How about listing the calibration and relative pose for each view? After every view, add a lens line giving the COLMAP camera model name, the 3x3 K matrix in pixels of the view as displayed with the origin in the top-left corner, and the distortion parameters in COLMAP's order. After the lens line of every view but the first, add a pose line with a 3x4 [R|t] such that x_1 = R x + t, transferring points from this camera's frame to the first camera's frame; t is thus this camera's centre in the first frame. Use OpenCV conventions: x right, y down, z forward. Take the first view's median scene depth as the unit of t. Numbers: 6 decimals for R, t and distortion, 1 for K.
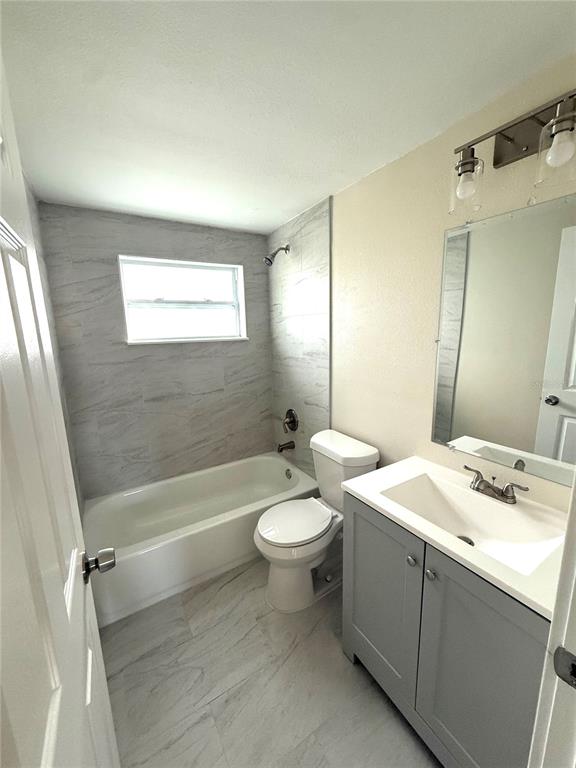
lens RADIAL K [[305.6, 0, 288.0], [0, 305.6, 384.0], [0, 0, 1]] dist [0.000072, 0.000179]
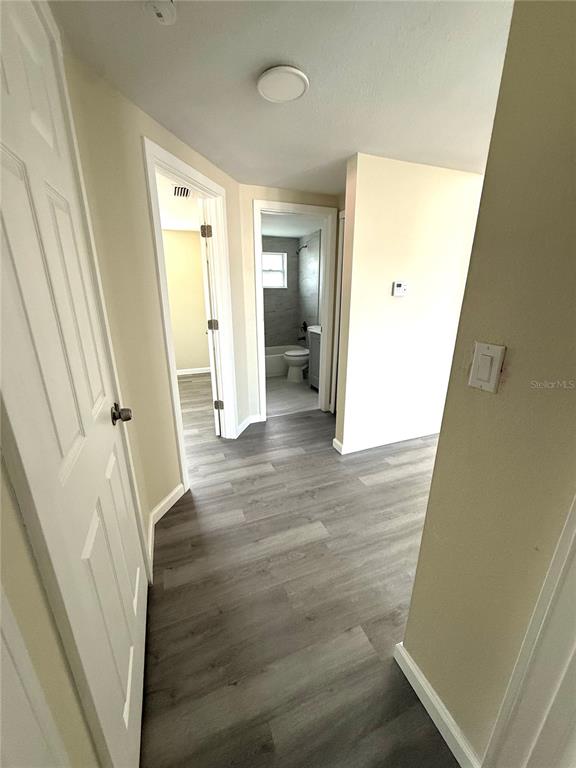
lens RADIAL K [[305.6, 0, 288.0], [0, 305.6, 384.0], [0, 0, 1]] dist [0.000072, 0.000179]
pose [[0.985359, 0.073261, -0.153950, 0.259611], [-0.054335, 0.990826, 0.123739, 0.262324], [0.161603, -0.113563, 0.980300, -1.218256]]
